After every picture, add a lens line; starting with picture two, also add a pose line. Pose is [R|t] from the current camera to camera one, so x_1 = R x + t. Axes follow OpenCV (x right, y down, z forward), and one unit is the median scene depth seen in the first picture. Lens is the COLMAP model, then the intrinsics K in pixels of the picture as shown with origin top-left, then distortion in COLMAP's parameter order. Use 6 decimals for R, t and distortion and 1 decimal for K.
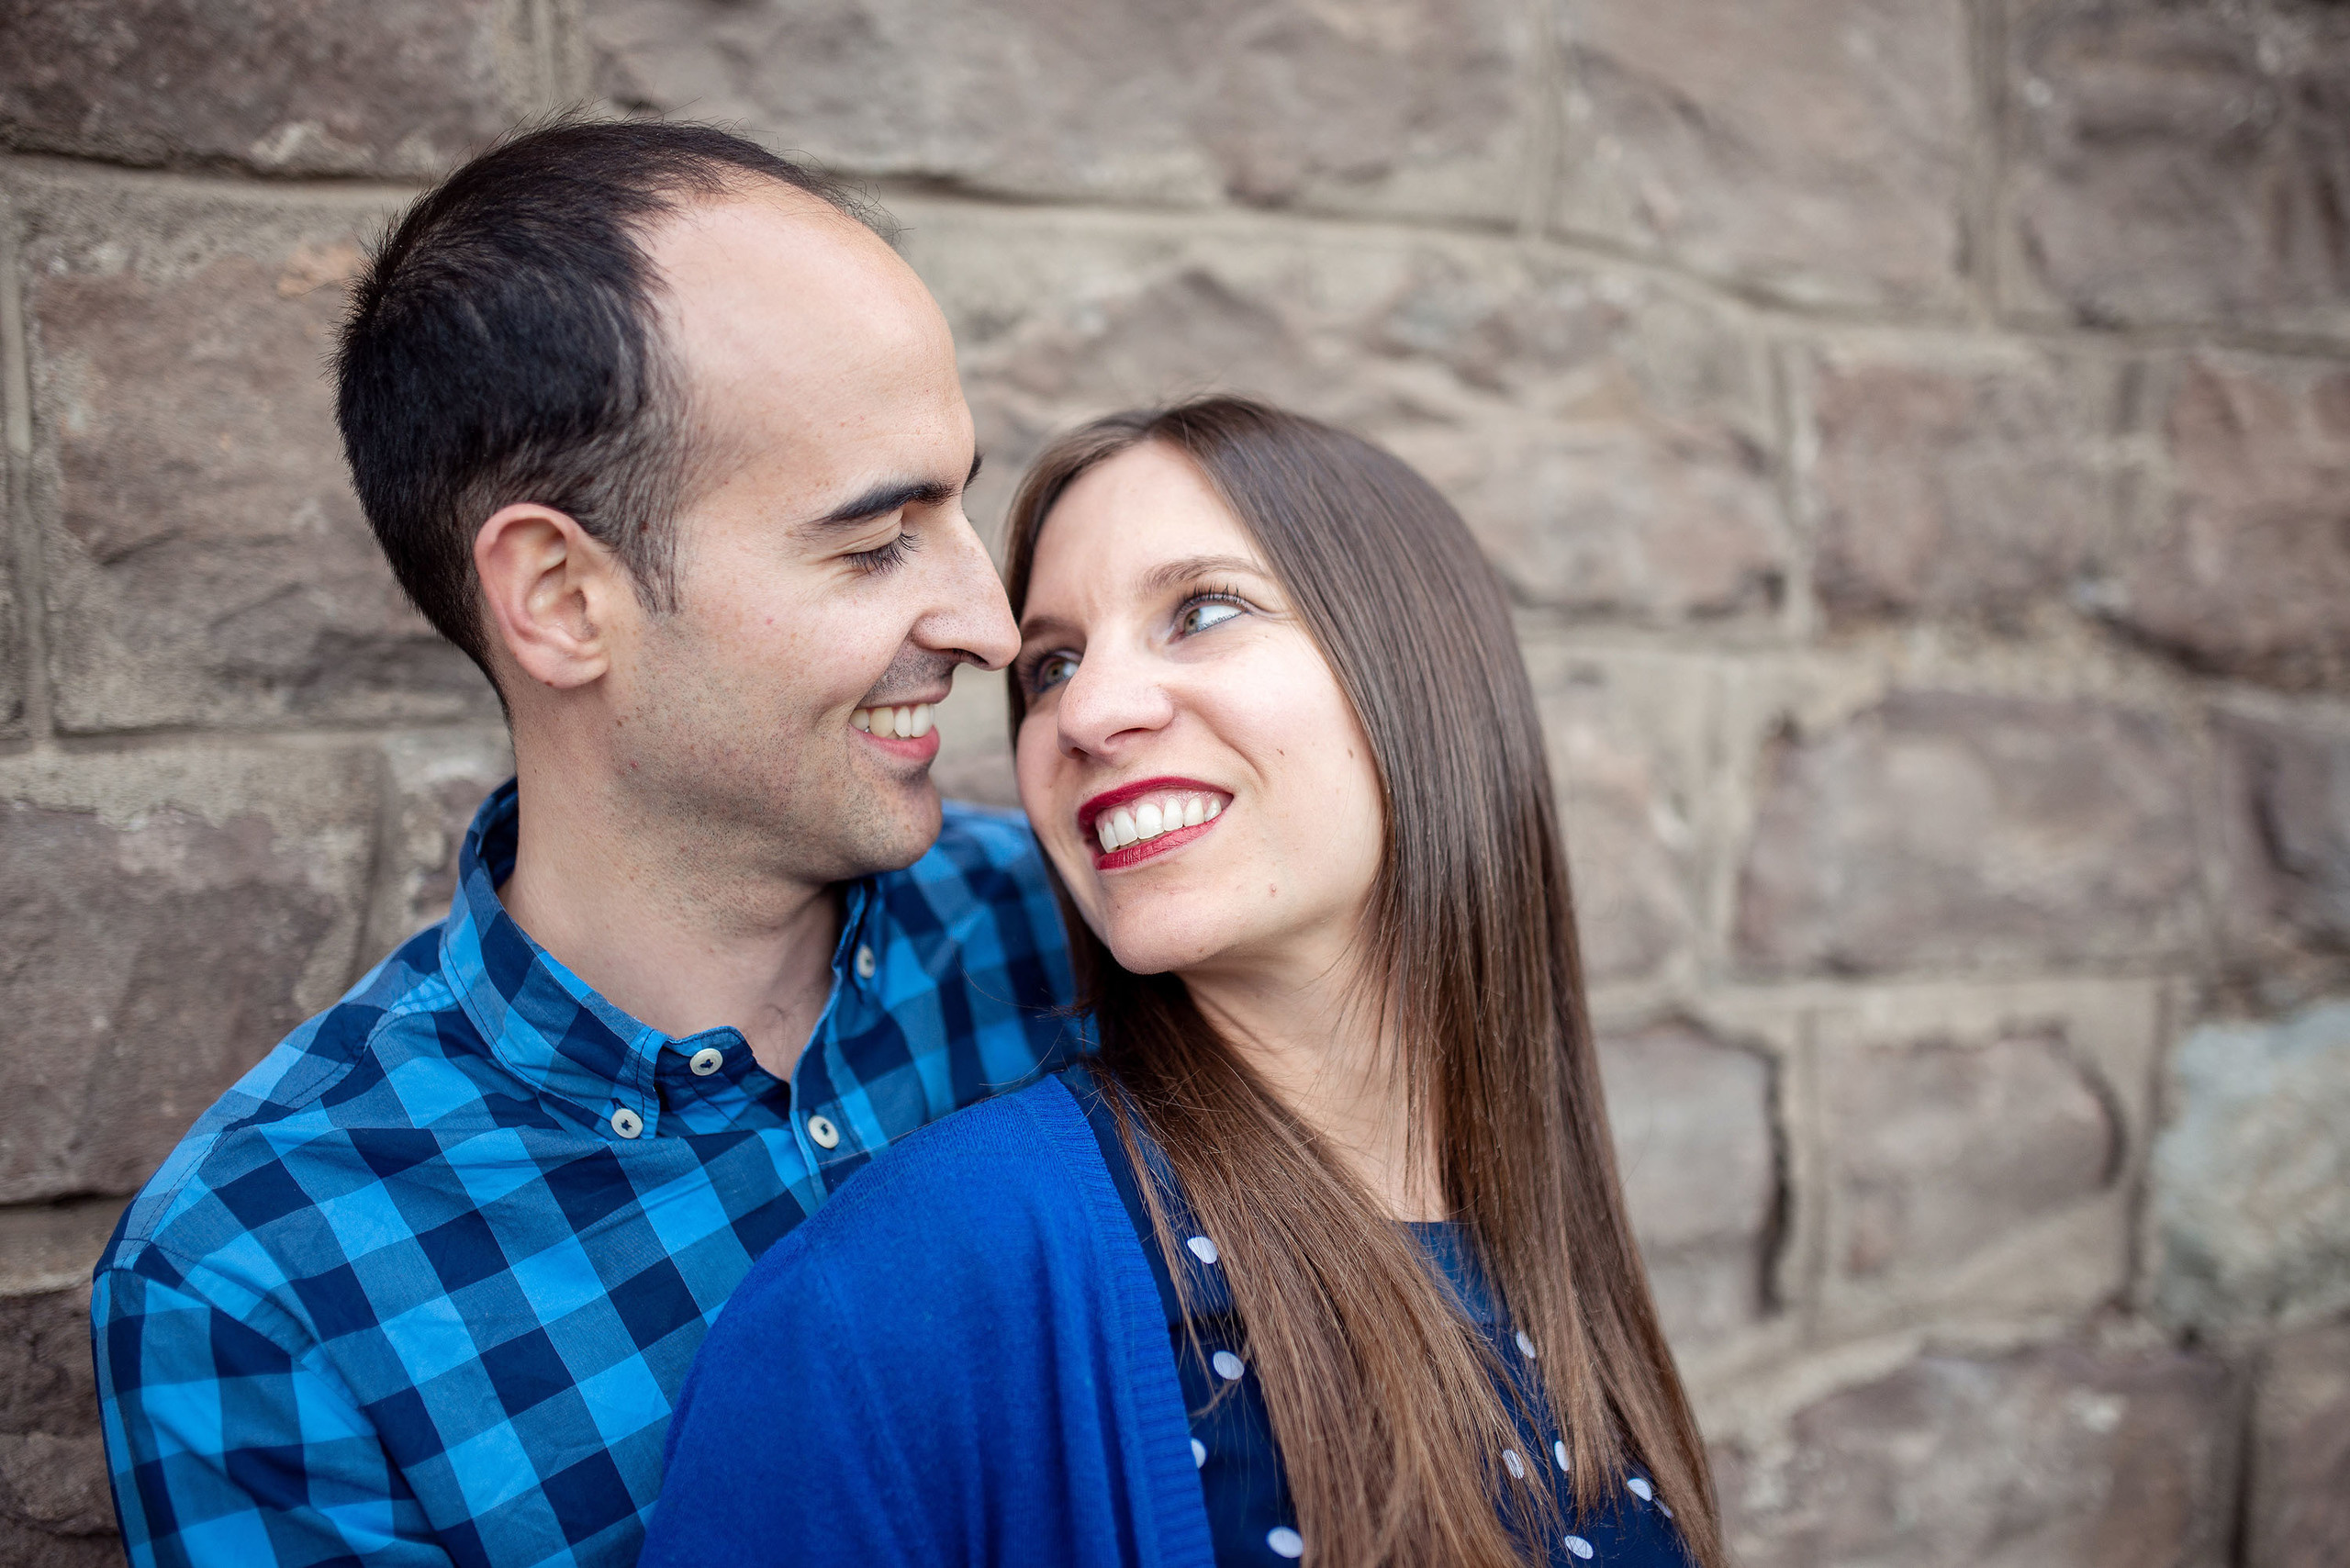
lens RADIAL K [[2268.9, 0, 1156.8], [0, 2268.9, 745.2], [0, 0, 1]] dist [-0.071988, 0.095232]
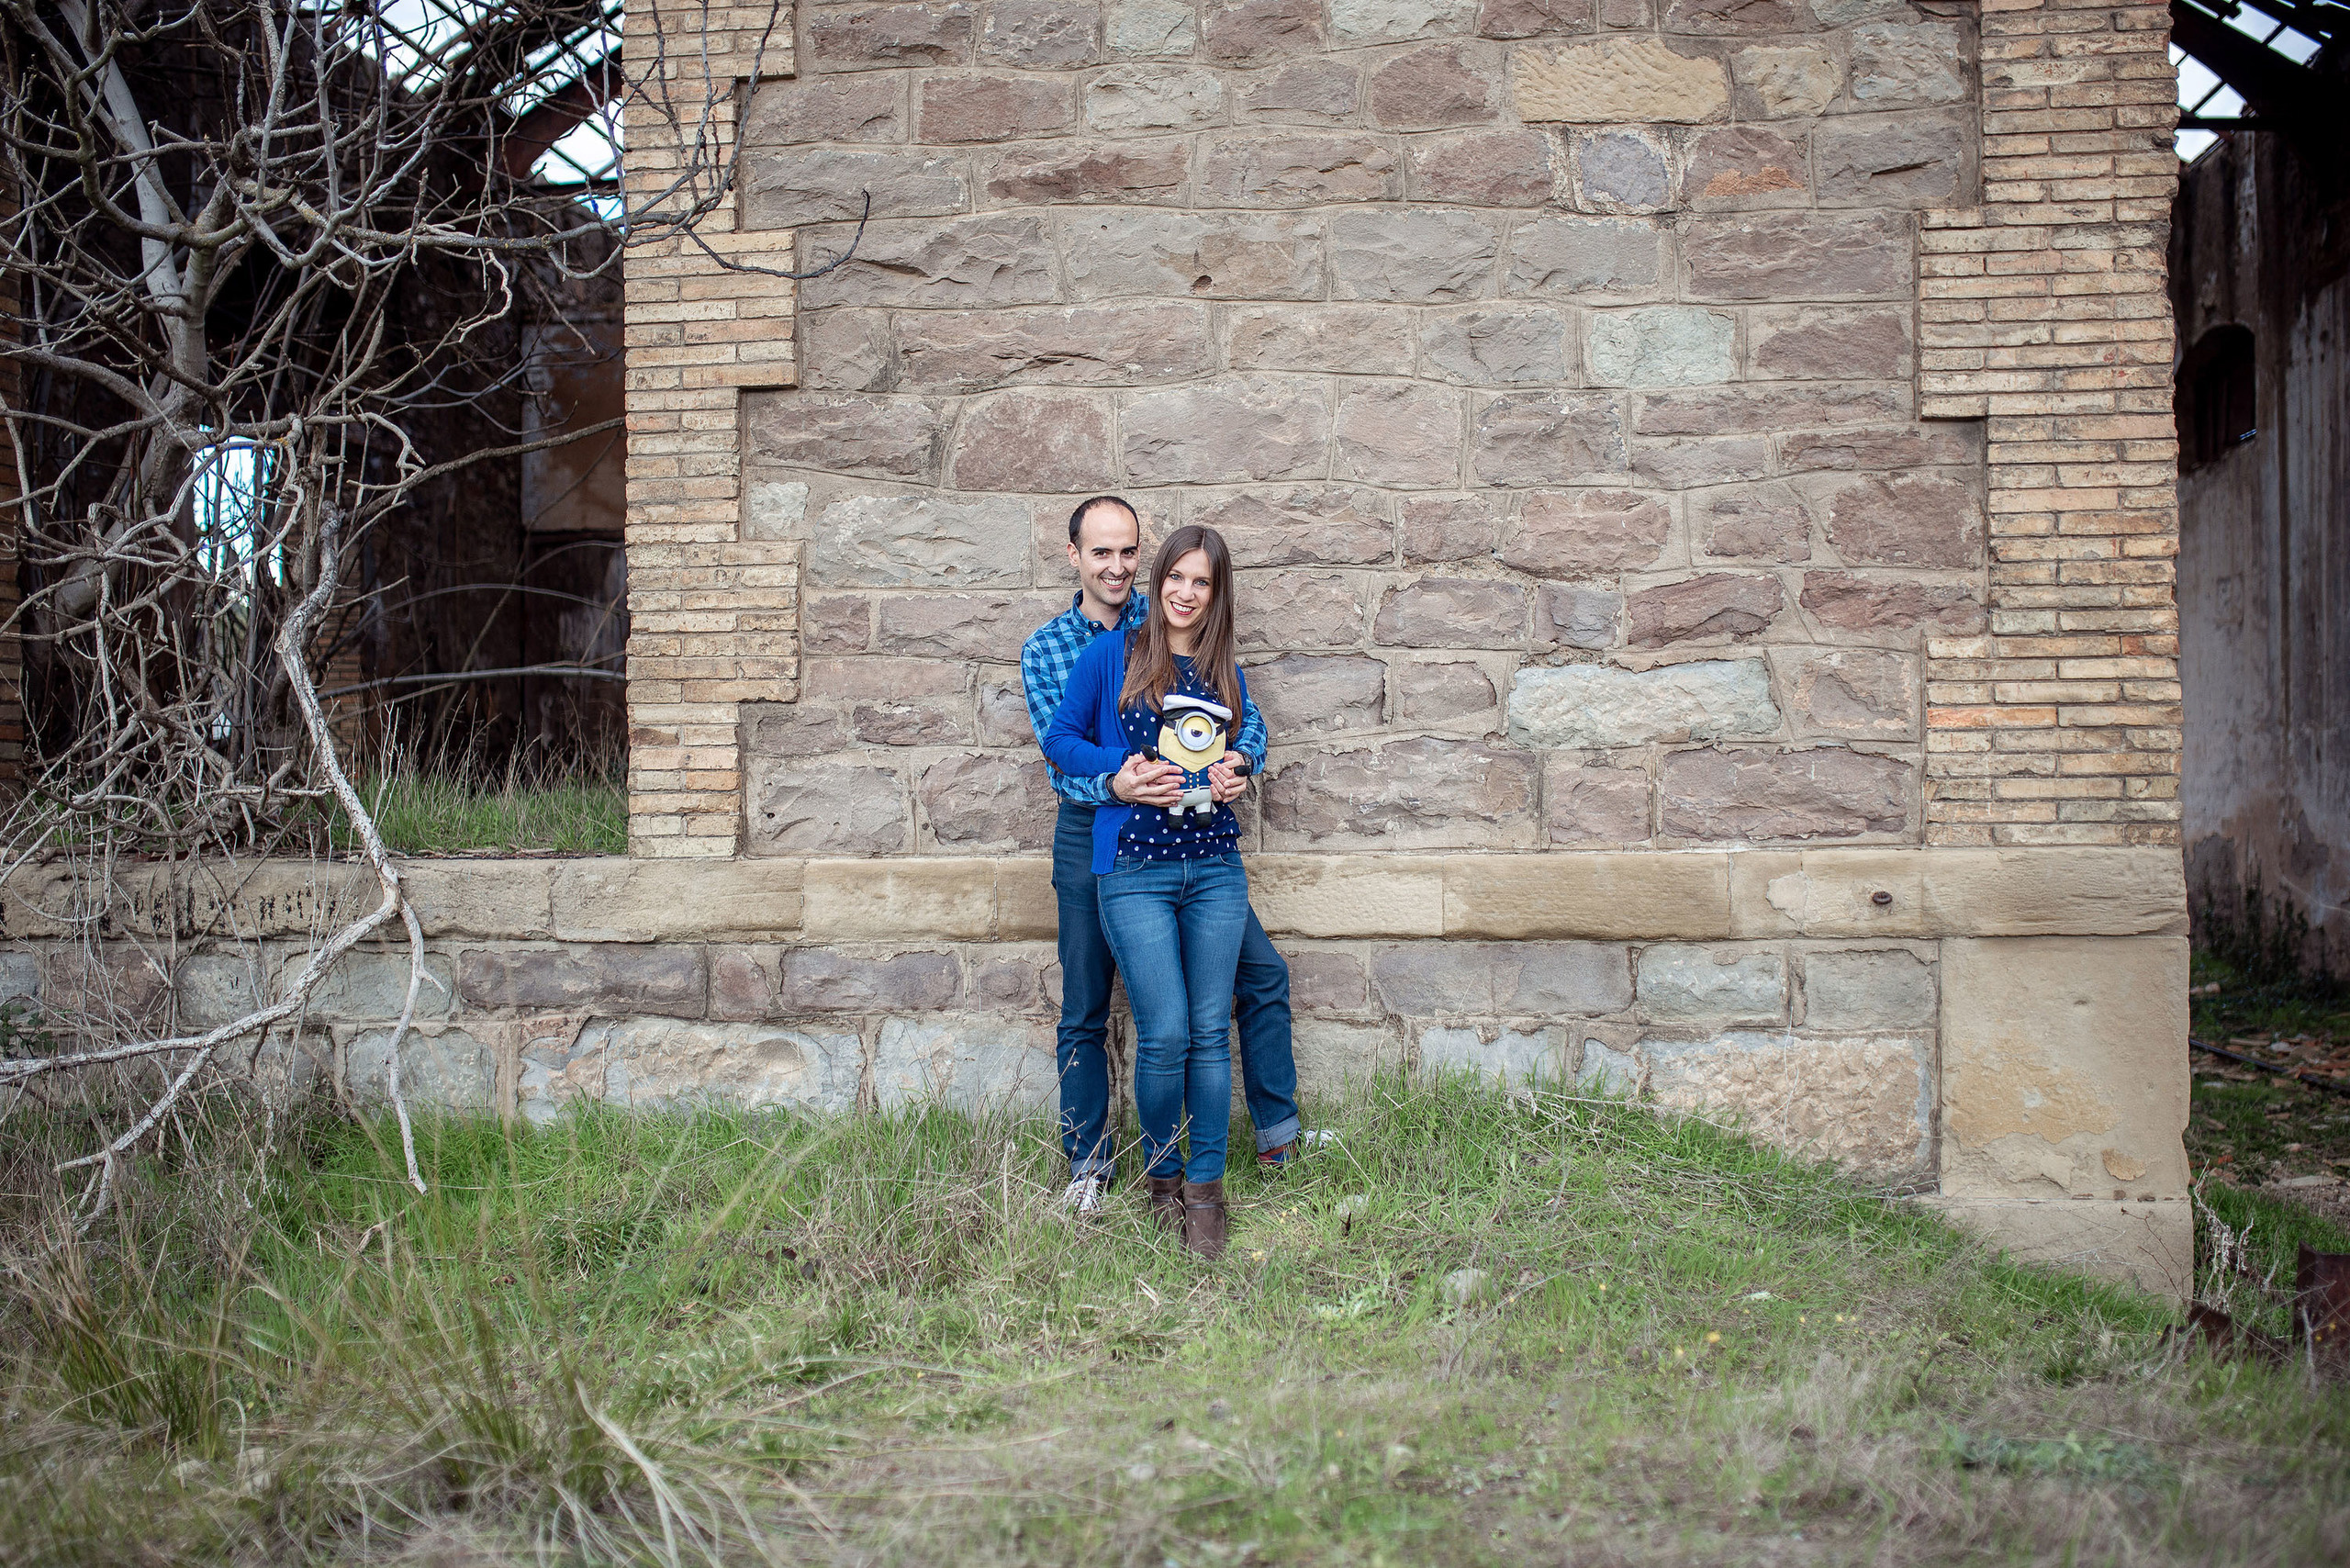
lens RADIAL K [[2212.2, 0, 1175.0], [0, 2212.2, 784.0], [0, 0, 1]] dist [-0.067348, 0.096094]
pose [[0.849184, 0.024370, -0.527534, 2.174829], [-0.016943, 0.999678, 0.018909, 0.294929], [0.527825, -0.007119, 0.849324, -2.827478]]
